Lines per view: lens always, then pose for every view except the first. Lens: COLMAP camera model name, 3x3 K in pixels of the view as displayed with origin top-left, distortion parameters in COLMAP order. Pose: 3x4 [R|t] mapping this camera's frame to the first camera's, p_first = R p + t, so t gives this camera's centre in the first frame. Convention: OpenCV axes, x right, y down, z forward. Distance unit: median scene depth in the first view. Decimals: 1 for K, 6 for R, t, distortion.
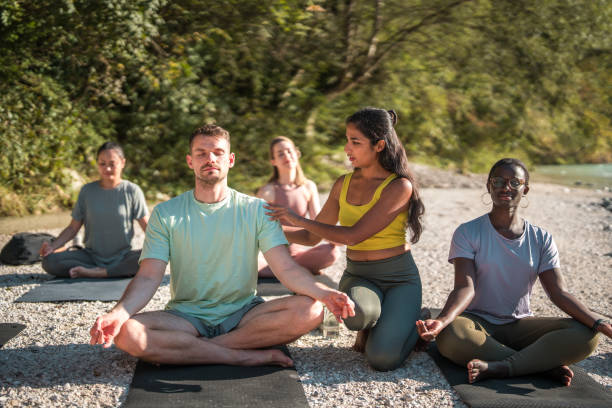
lens RADIAL K [[974.1, 0, 315.9], [0, 974.1, 198.1], [0, 0, 1]] dist [0.145779, 0.000000]
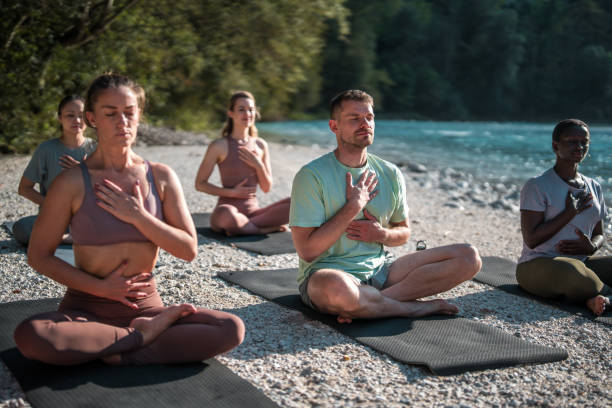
lens RADIAL K [[974.1, 0, 319.3], [0, 974.1, 198.4], [0, 0, 1]] dist [0.145779, 0.000000]
pose [[0.897608, -0.026272, 0.440012, -0.300296], [0.005498, 0.998812, 0.048420, -0.006500], [-0.440761, -0.041042, 0.896686, 0.062639]]
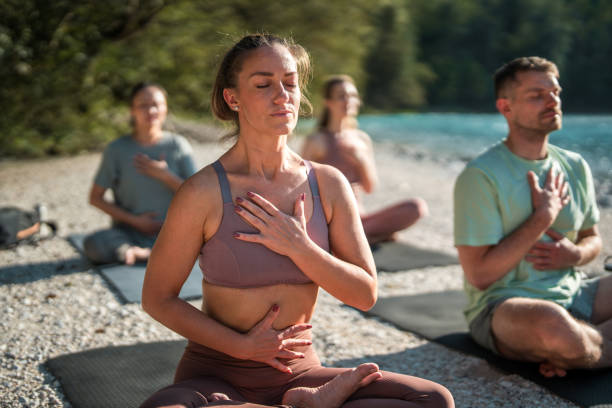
lens RADIAL K [[943.6, 0, 310.0], [0, 943.6, 203.9], [0, 0, 1]] dist [0.008492, 0.000000]
pose [[0.910814, -0.047620, 0.410062, -0.292633], [0.026104, 0.997980, 0.057911, -0.004744], [-0.411992, -0.042042, 0.910217, 0.216663]]
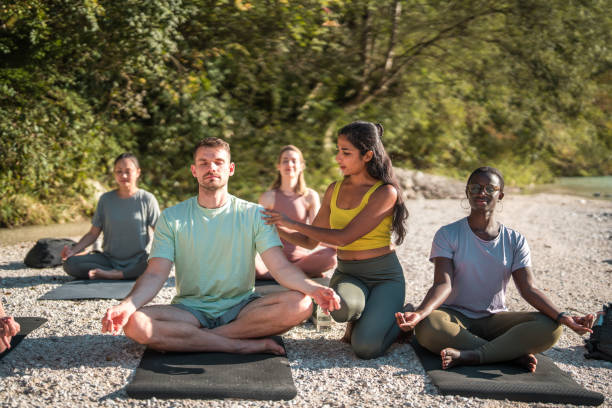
lens RADIAL K [[974.1, 0, 309.8], [0, 974.1, 199.9], [0, 0, 1]] dist [0.145779, 0.000000]
pose [[0.999521, 0.000321, -0.030955, 0.013039], [-0.000654, 0.999942, -0.010768, 0.003030], [0.030949, 0.010783, 0.999463, -0.035808]]
